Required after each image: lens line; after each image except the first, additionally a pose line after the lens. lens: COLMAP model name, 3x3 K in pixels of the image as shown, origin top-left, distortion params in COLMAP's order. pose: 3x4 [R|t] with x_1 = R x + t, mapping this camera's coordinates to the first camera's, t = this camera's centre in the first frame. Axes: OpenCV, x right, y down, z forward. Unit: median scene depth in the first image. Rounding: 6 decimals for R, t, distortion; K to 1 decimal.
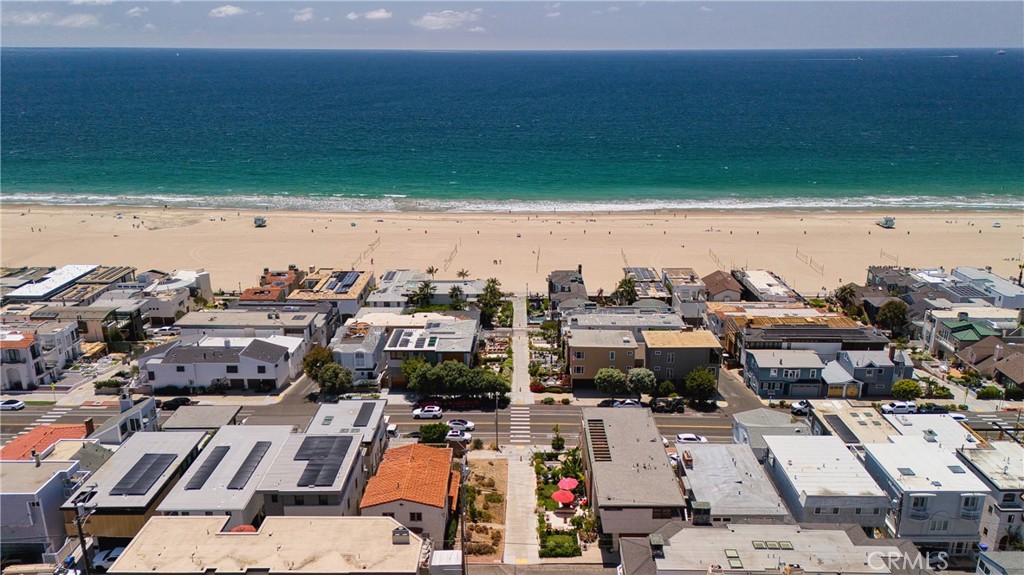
lens RADIAL K [[741.4, 0, 552.0], [0, 741.4, 260.7], [0, 0, 1]] dist [0.071231, -0.038101]
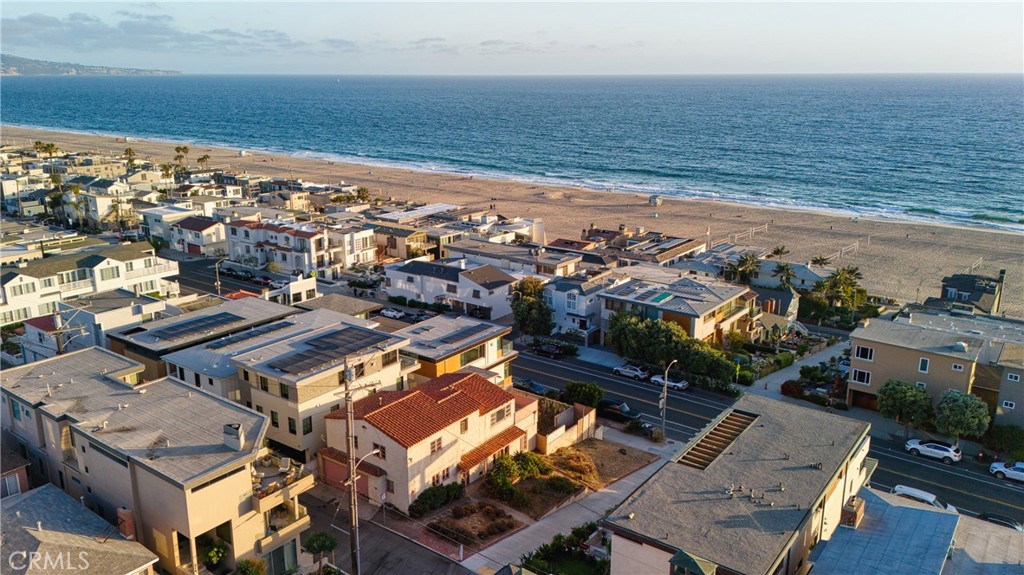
lens RADIAL K [[786.3, 0, 536.4], [0, 786.3, 277.4], [0, 0, 1]] dist [0.081880, -0.073715]
pose [[0.798604, 0.140552, -0.585215, 0.200273], [-0.151435, 0.987992, 0.030634, 0.086795], [0.582494, 0.064157, 0.810299, 0.299044]]
